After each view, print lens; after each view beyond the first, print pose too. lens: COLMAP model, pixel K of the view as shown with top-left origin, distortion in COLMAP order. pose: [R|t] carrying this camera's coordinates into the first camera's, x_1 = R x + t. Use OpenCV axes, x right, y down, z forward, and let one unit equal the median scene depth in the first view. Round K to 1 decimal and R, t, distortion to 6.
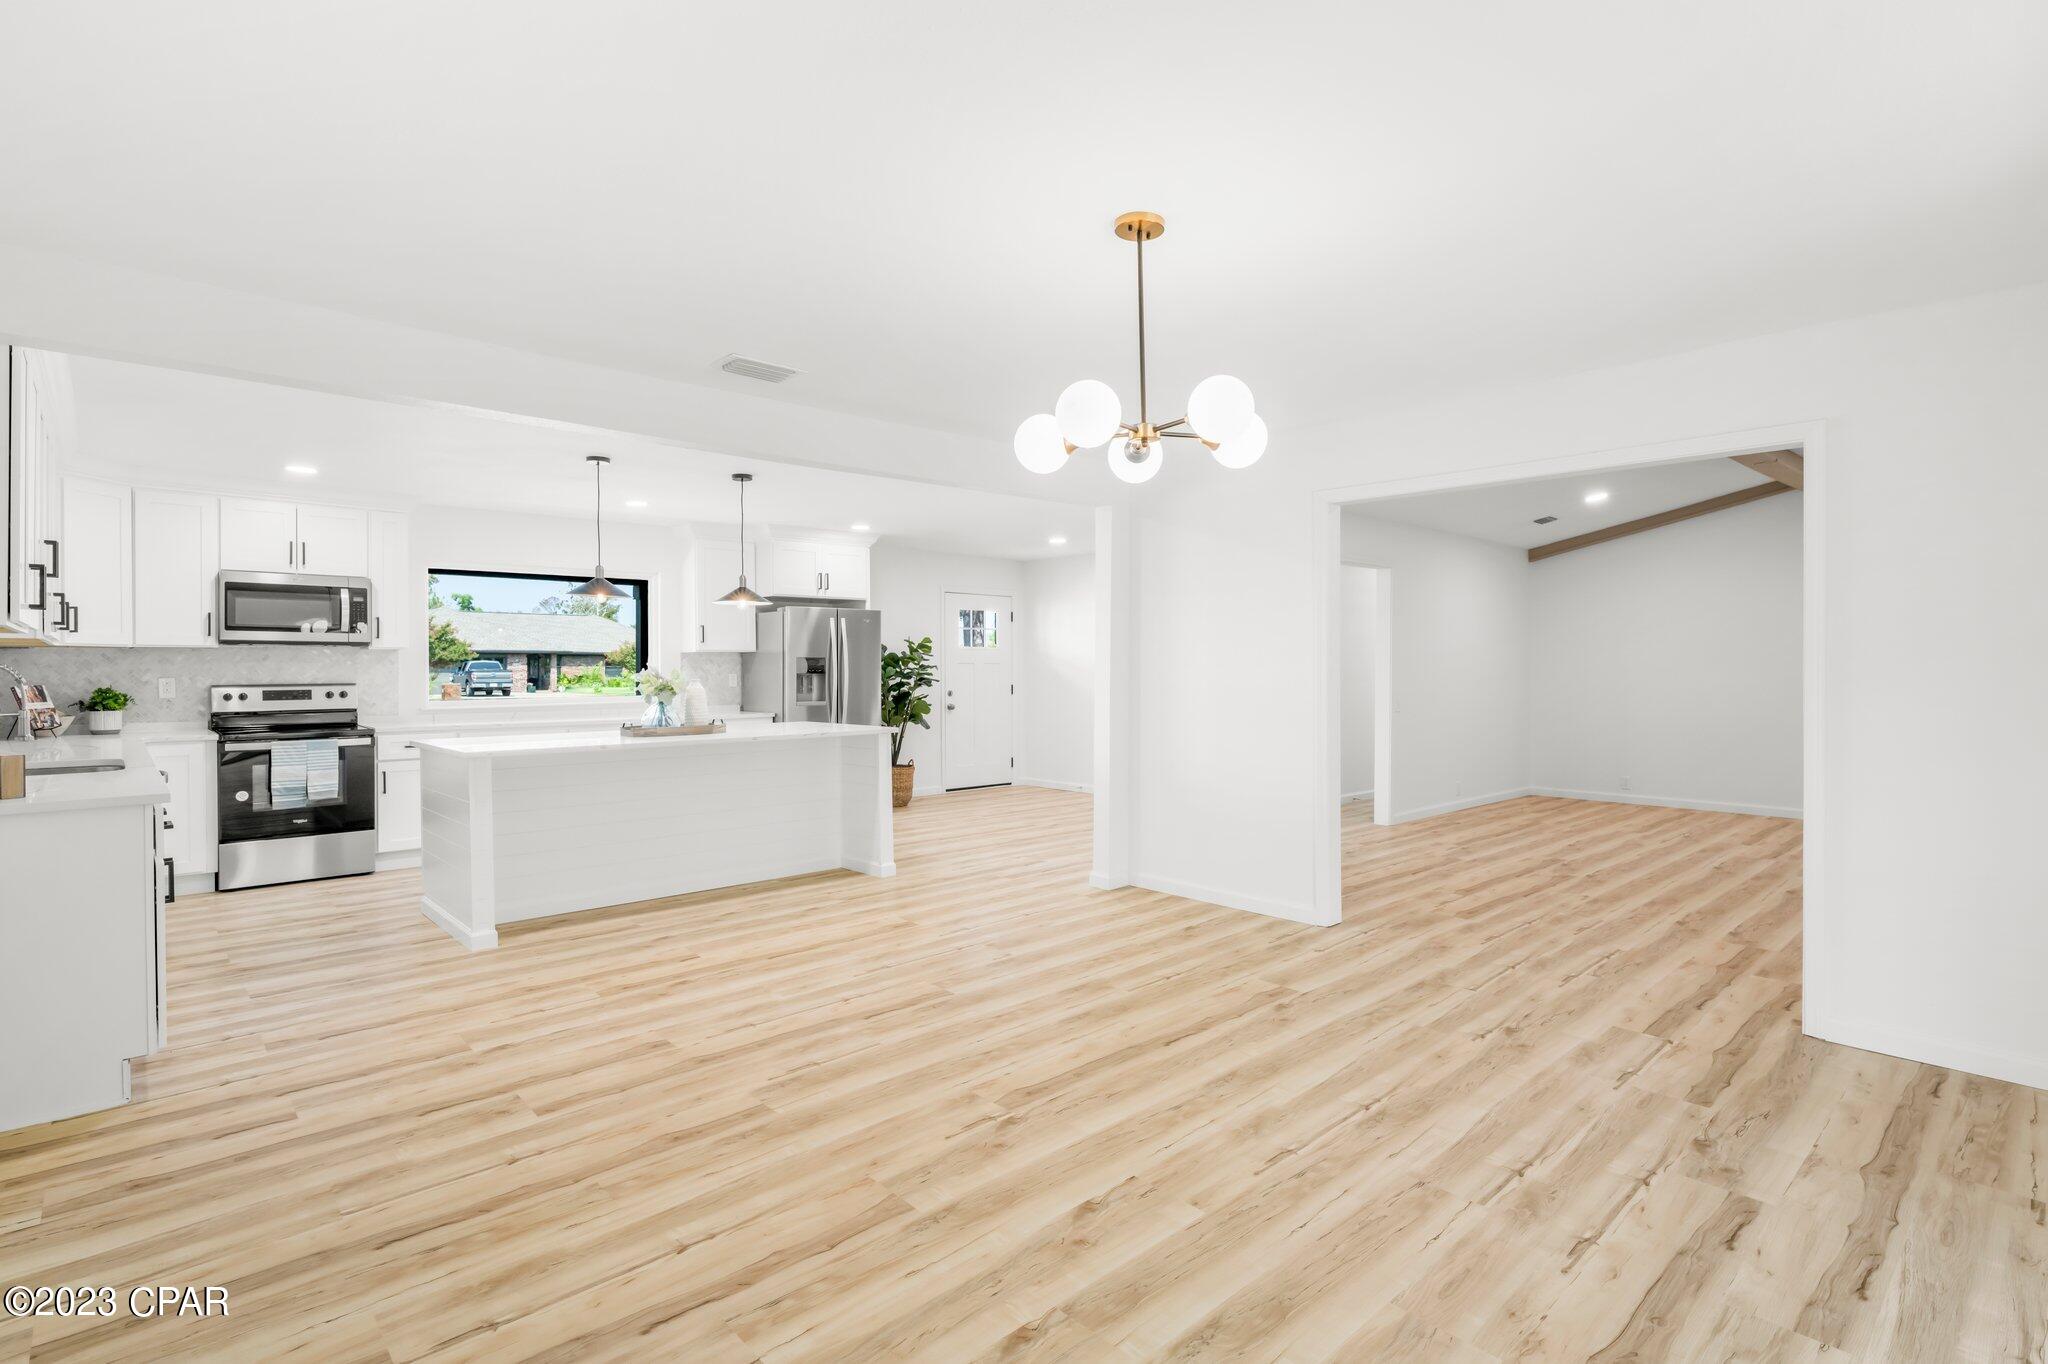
lens RADIAL K [[955.4, 0, 1017.8], [0, 955.4, 674.4], [0, 0, 1]] dist [-0.014242, 0.001543]
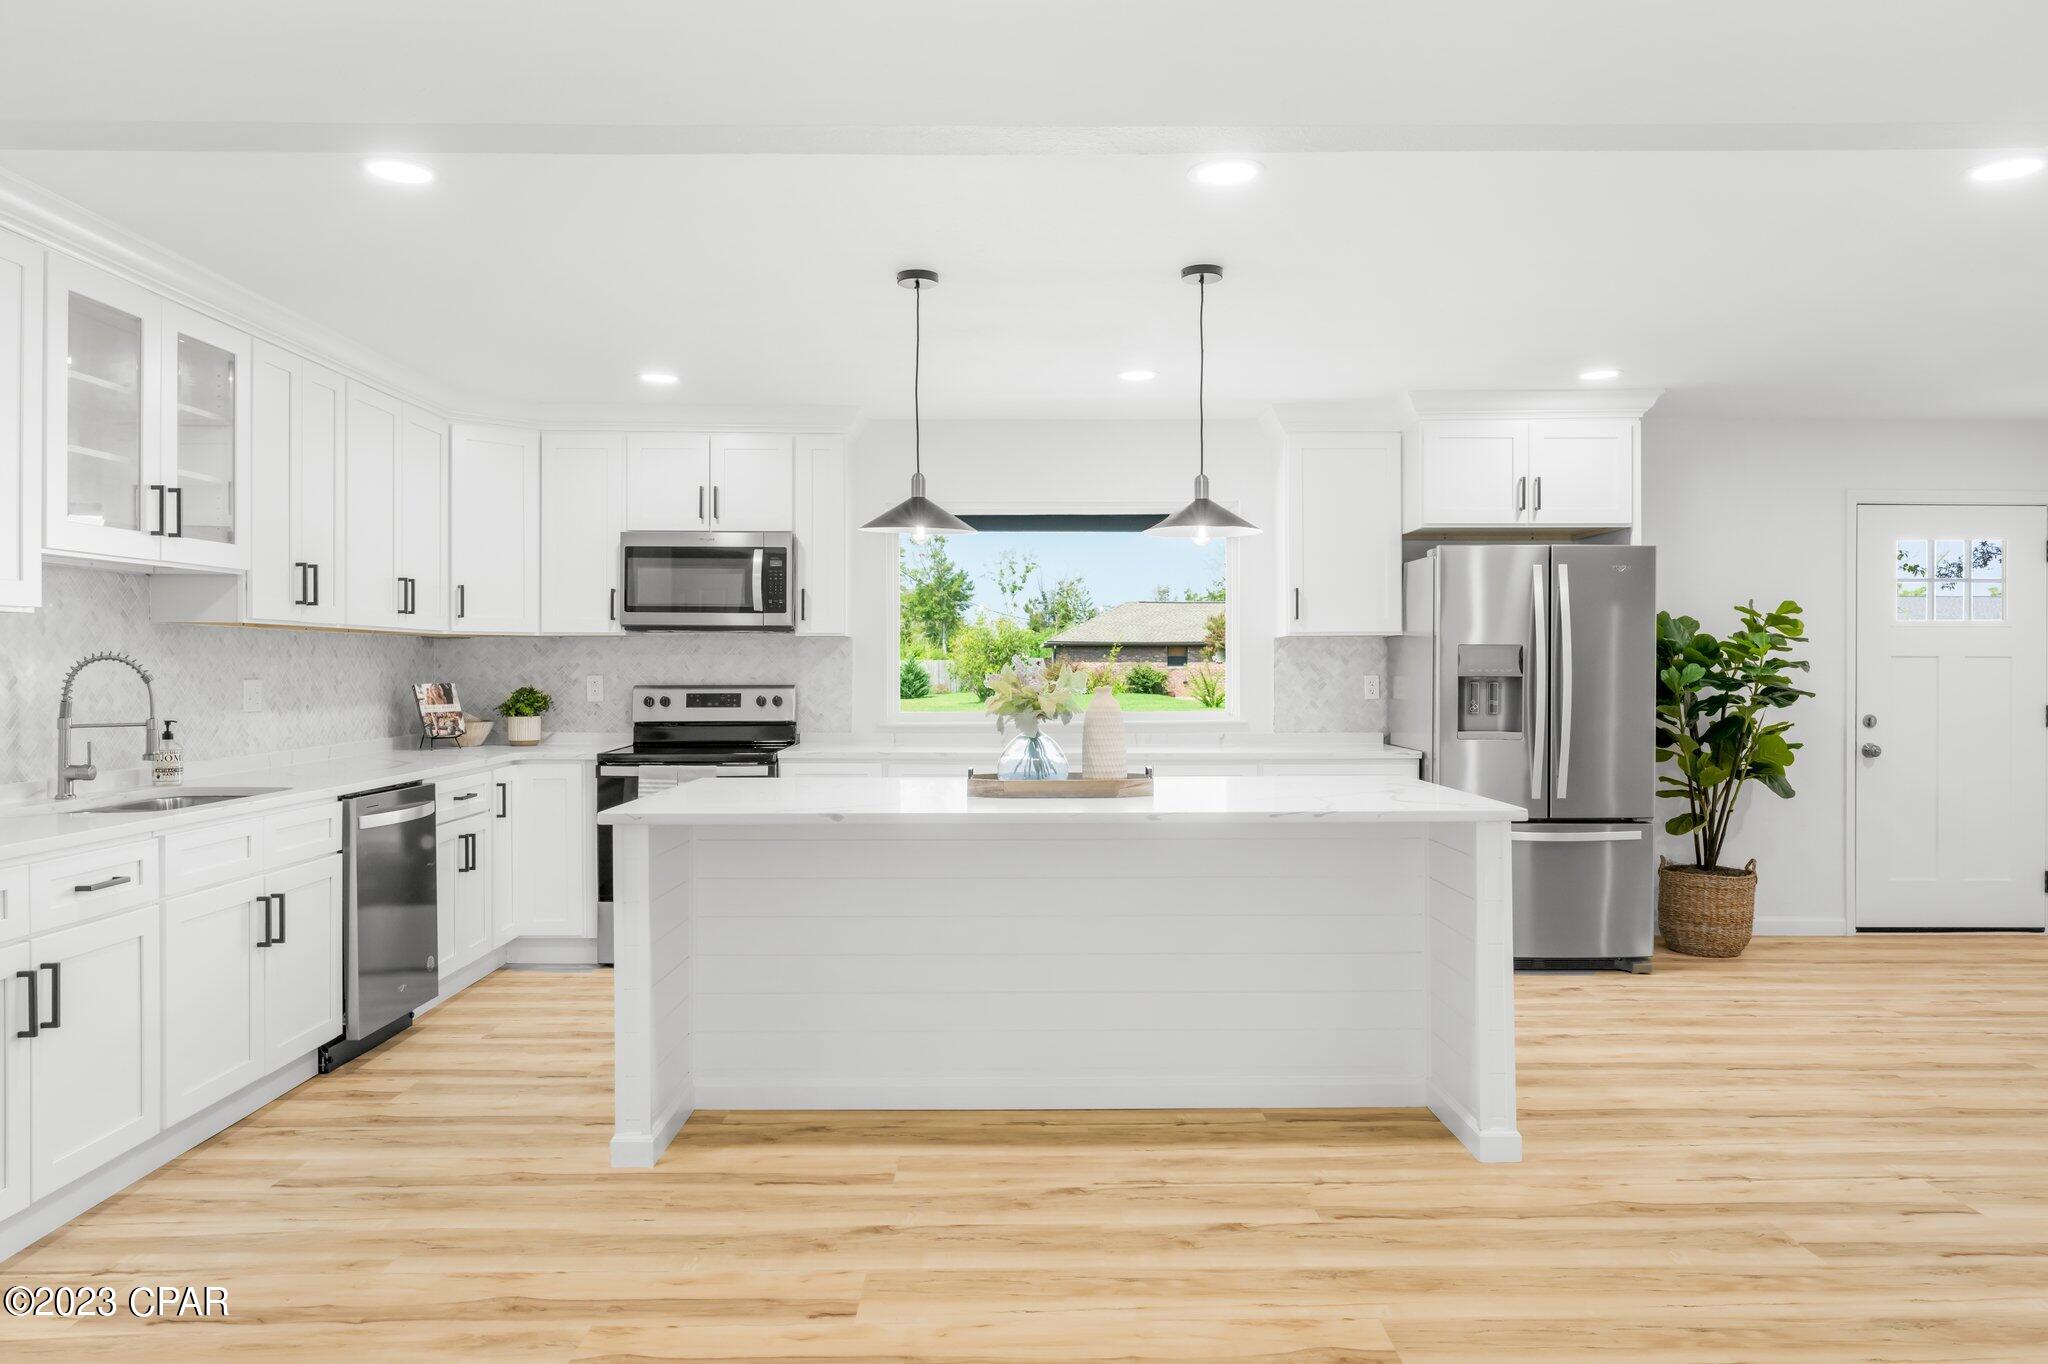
lens RADIAL K [[1336.6, 0, 1047.8], [0, 1336.6, 681.8], [0, 0, 1]] dist [0.000289, -0.000541]
pose [[0.747695, 0.012247, -0.663930, 0.106430], [-0.007643, 0.999922, 0.009837, -0.004796], [0.663999, -0.002281, 0.747730, 0.435182]]
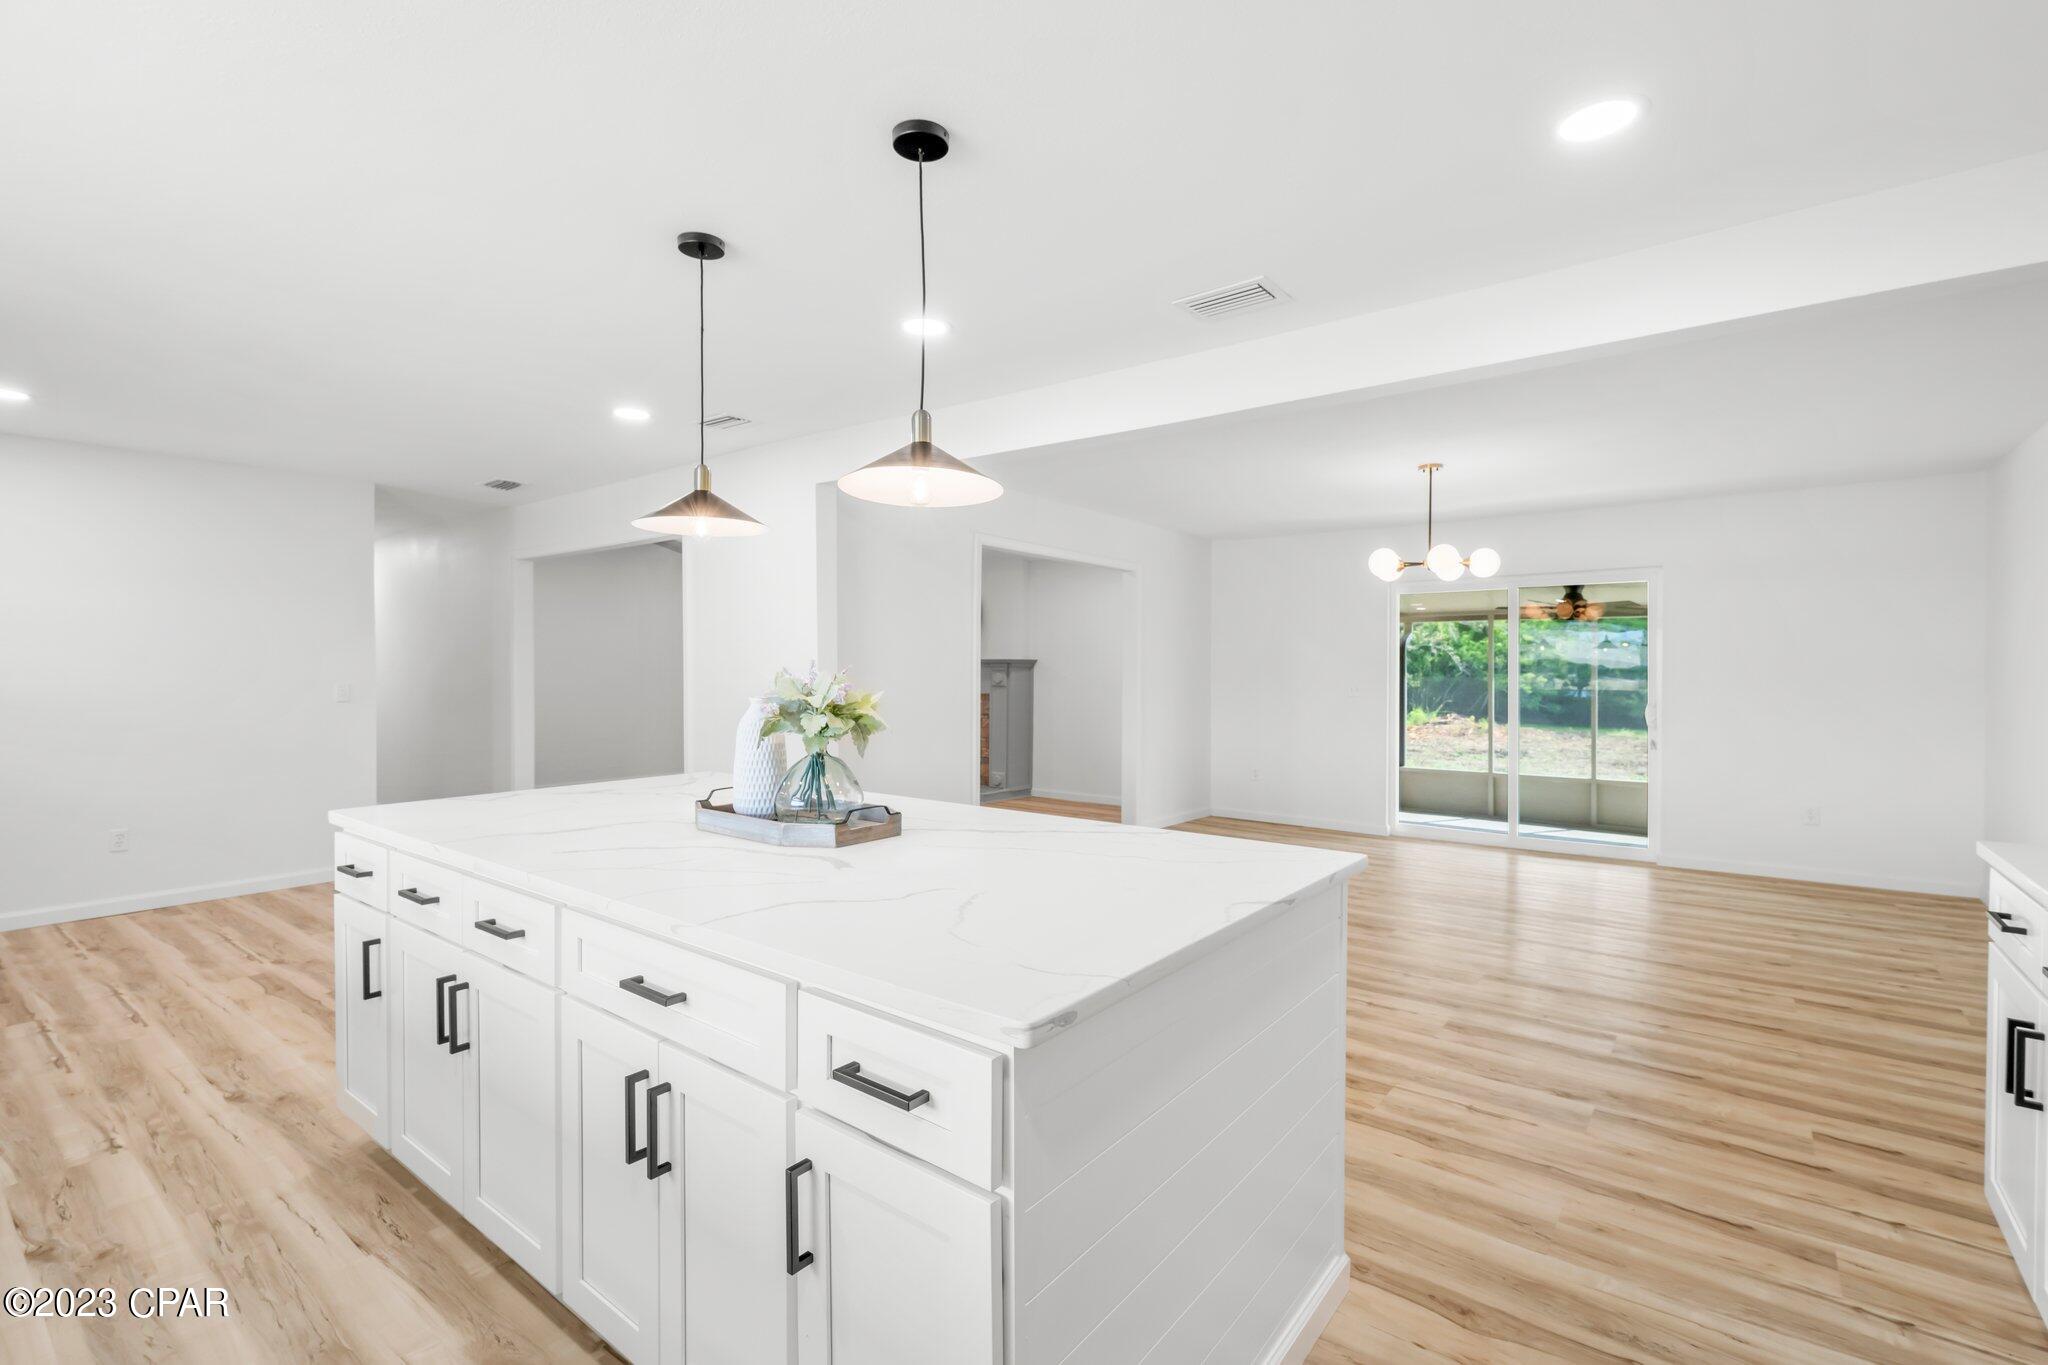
lens RADIAL K [[954.2, 0, 1027.6], [0, 954.2, 665.0], [0, 0, 1]] dist [0.008396, -0.002643]
pose [[-0.169712, 0.011064, 0.985432, -0.753379], [0.005315, 0.999933, -0.010311, -0.001995], [-0.985479, 0.003488, -0.169759, 0.922246]]
